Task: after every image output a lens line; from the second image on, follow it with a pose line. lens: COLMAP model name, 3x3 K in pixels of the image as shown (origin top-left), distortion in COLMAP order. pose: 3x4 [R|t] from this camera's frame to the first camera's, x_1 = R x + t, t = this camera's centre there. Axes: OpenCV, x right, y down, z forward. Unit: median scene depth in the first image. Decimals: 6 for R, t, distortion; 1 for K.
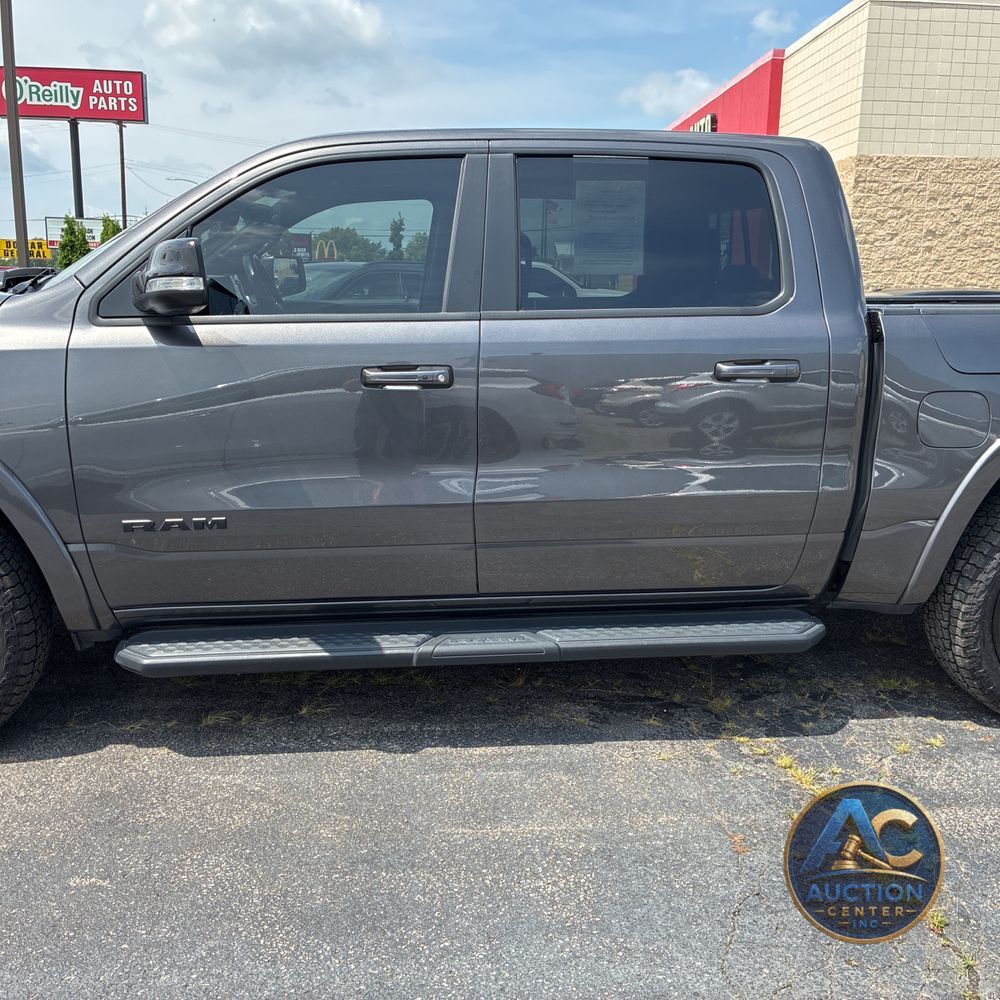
lens RADIAL K [[1020.5, 0, 498.8], [0, 1020.5, 491.4], [0, 0, 1]] dist [0.020854, 0.000000]
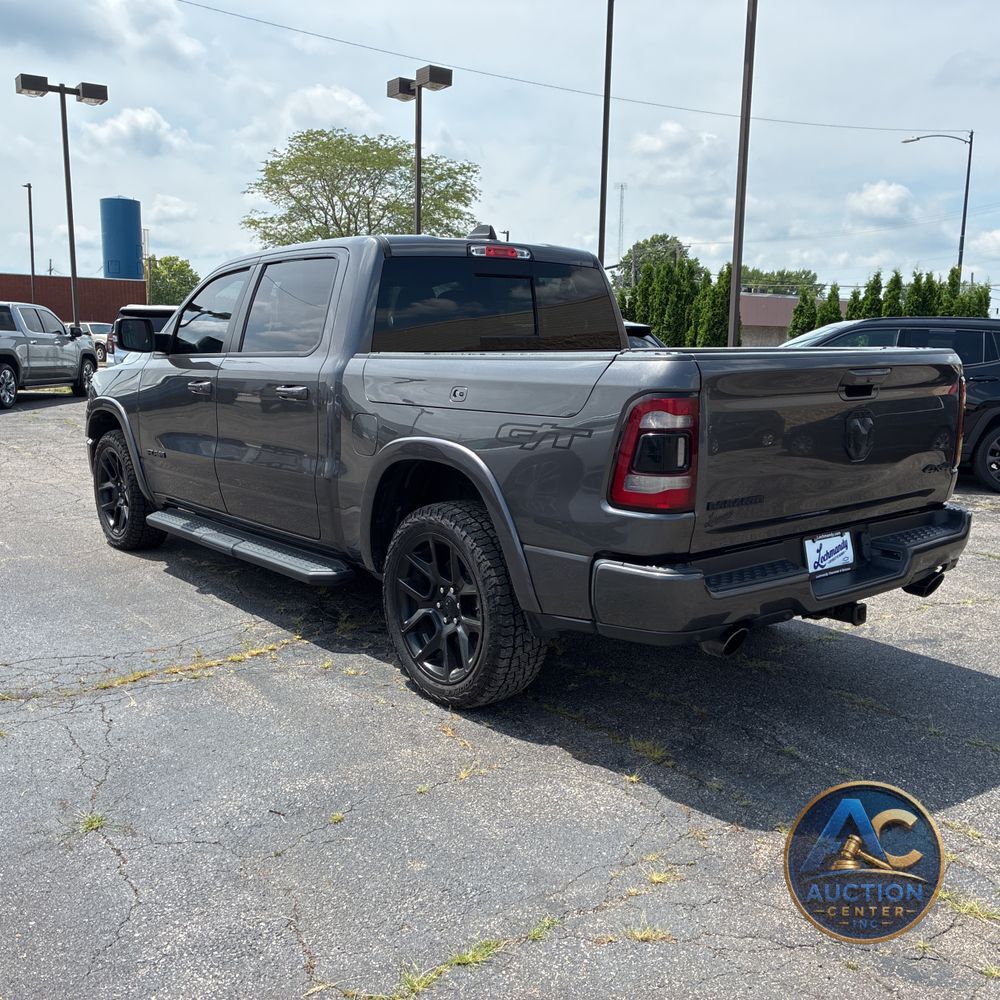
lens RADIAL K [[1020.5, 0, 489.0], [0, 1020.5, 504.9], [0, 0, 1]] dist [0.020854, 0.000000]
pose [[0.536049, 0.131365, -0.833904, 1.526542], [-0.163466, 0.985274, 0.050131, -0.067380], [0.828209, 0.109442, 0.549629, 0.362180]]
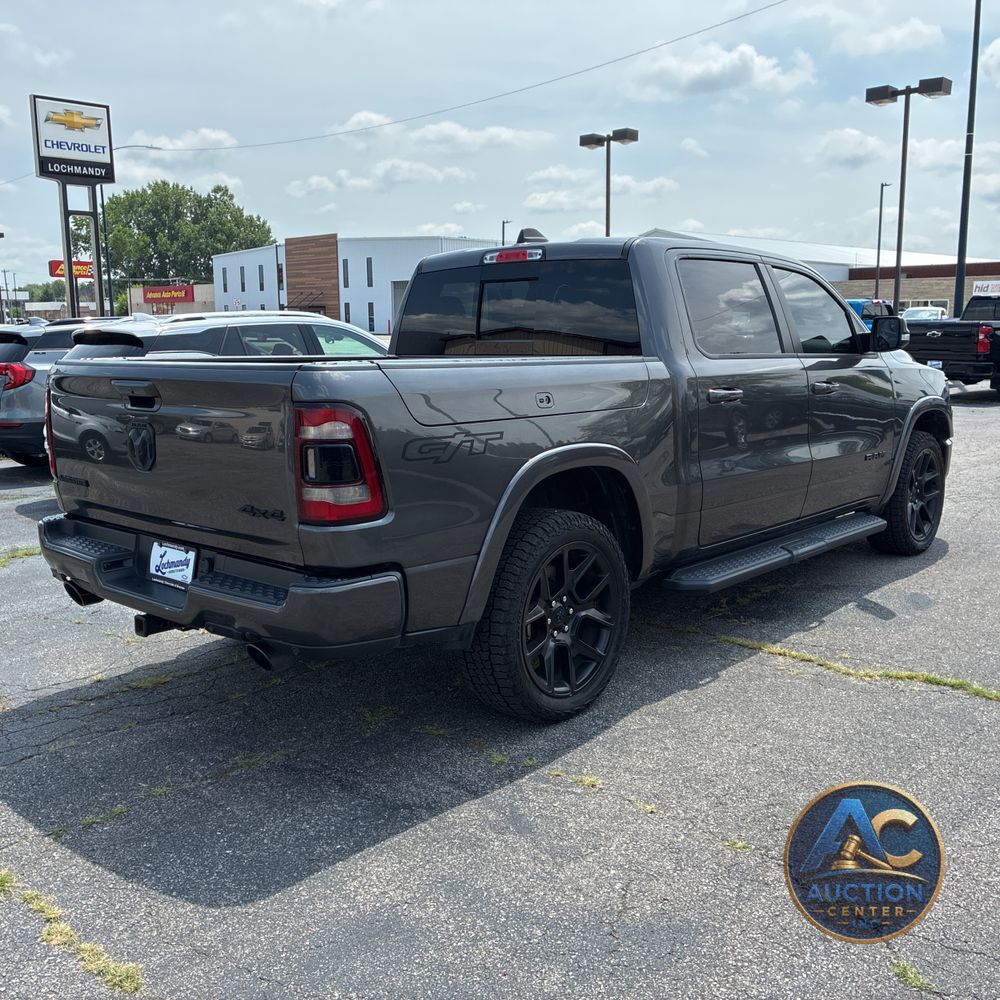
lens RADIAL K [[1020.5, 0, 504.6], [0, 1020.5, 483.2], [0, 0, 1]] dist [0.020854, 0.000000]
pose [[-0.748635, 0.096601, -0.655907, 1.260627], [-0.126034, 0.950551, 0.283847, -0.450887], [0.650893, 0.295164, -0.699440, 2.210564]]
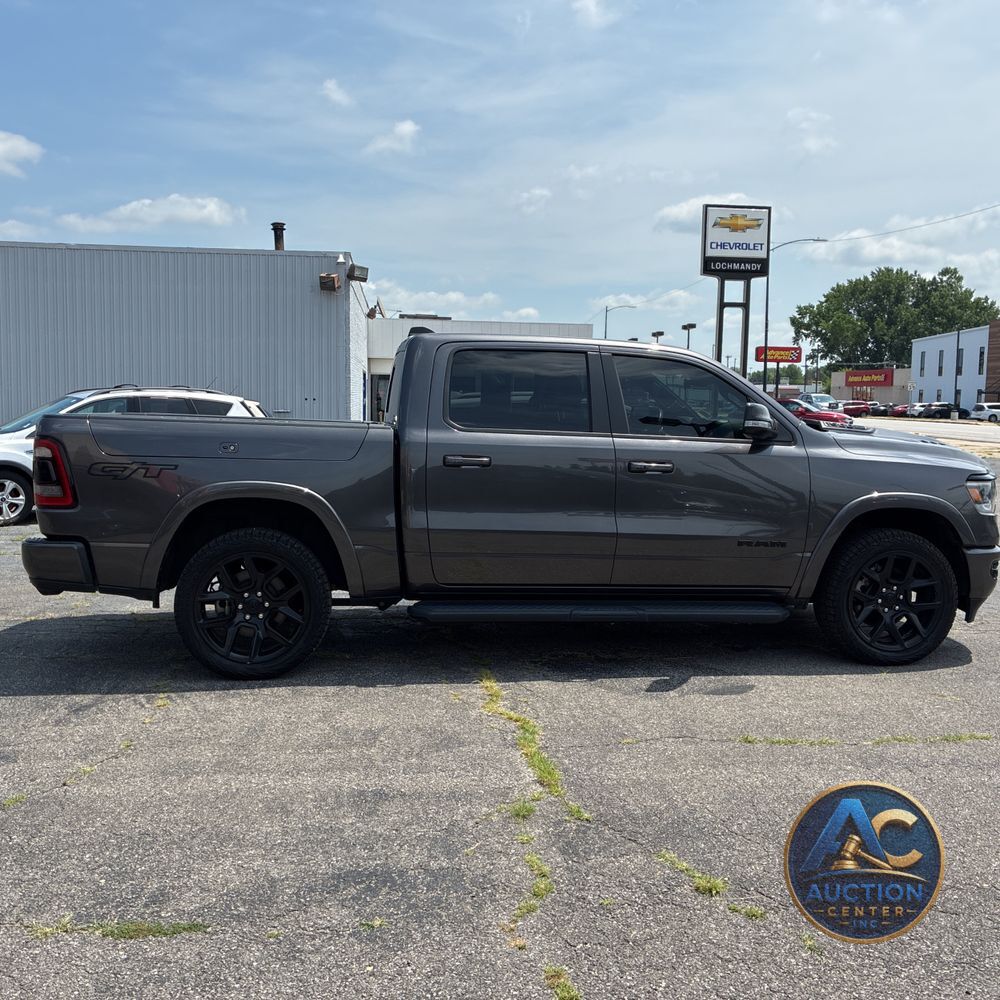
lens RADIAL K [[1020.5, 0, 505.4], [0, 1020.5, 494.3], [0, 0, 1]] dist [0.020854, 0.000000]
pose [[-0.998714, -0.029351, -0.041331, 0.164733], [-0.039647, 0.960323, 0.276056, -0.611620], [0.031588, 0.277340, -0.960253, 2.982257]]
